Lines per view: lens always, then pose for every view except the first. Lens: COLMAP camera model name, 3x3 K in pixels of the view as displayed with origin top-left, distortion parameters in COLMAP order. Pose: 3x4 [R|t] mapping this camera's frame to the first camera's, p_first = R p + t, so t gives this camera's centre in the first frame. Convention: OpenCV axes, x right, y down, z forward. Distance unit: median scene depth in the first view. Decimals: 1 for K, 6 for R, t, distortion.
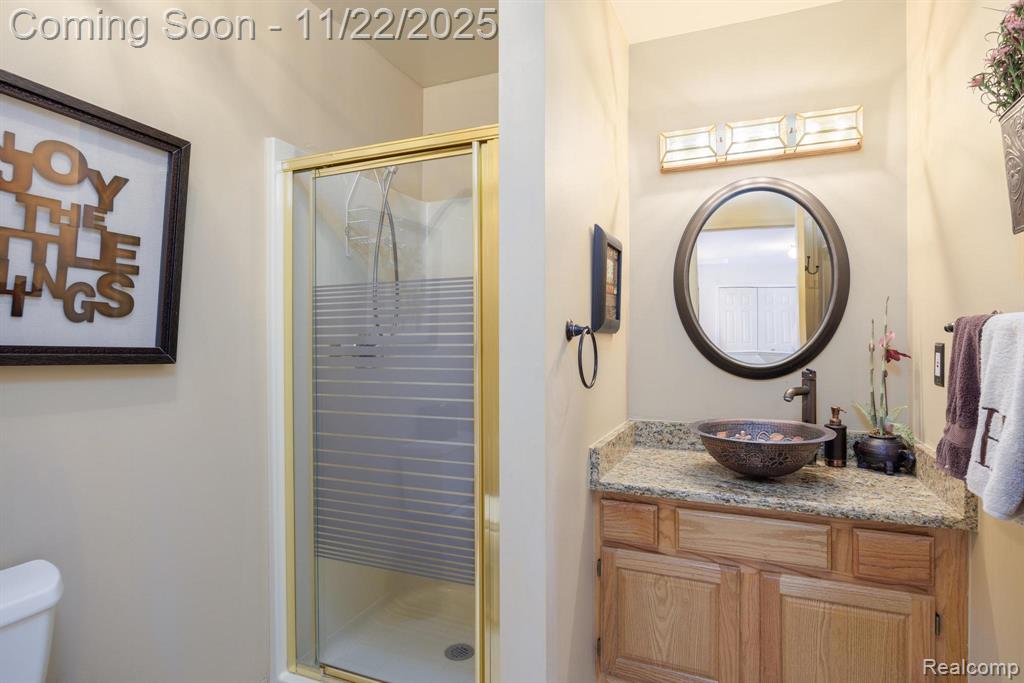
lens RADIAL K [[521.5, 0, 515.5], [0, 521.5, 341.7], [0, 0, 1]] dist [-0.006327, -0.000783]
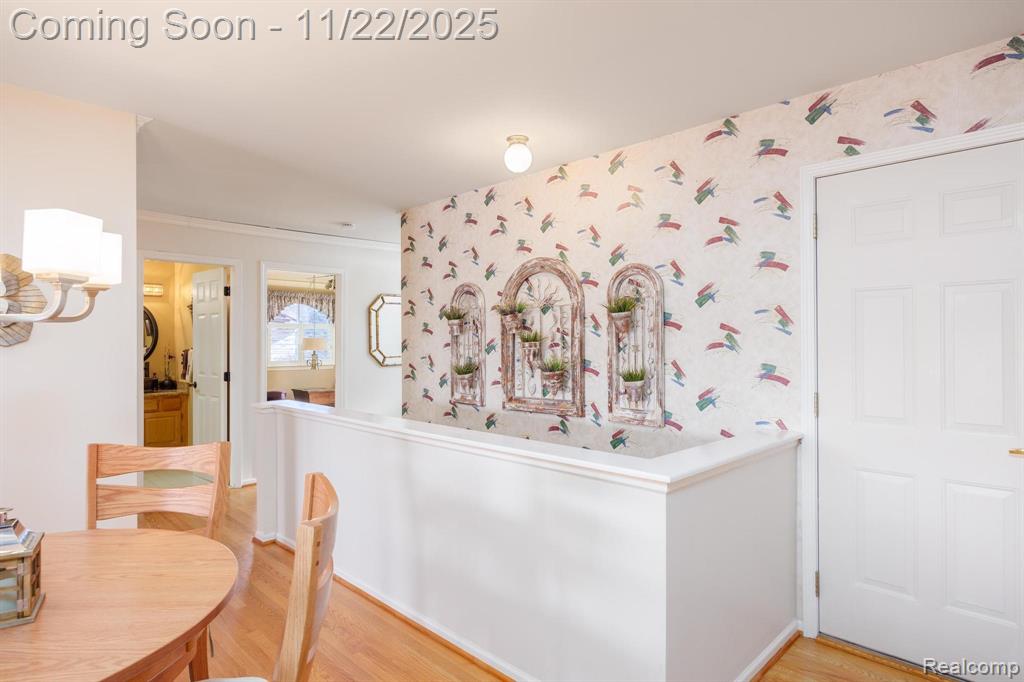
lens RADIAL K [[555.7, 0, 509.6], [0, 555.7, 339.9], [0, 0, 1]] dist [0.000850, -0.001058]
pose [[0.352623, 0.007295, 0.935737, -2.053850], [-0.001054, 0.999972, -0.007398, -0.066578], [-0.935765, 0.001622, 0.352620, -2.559432]]
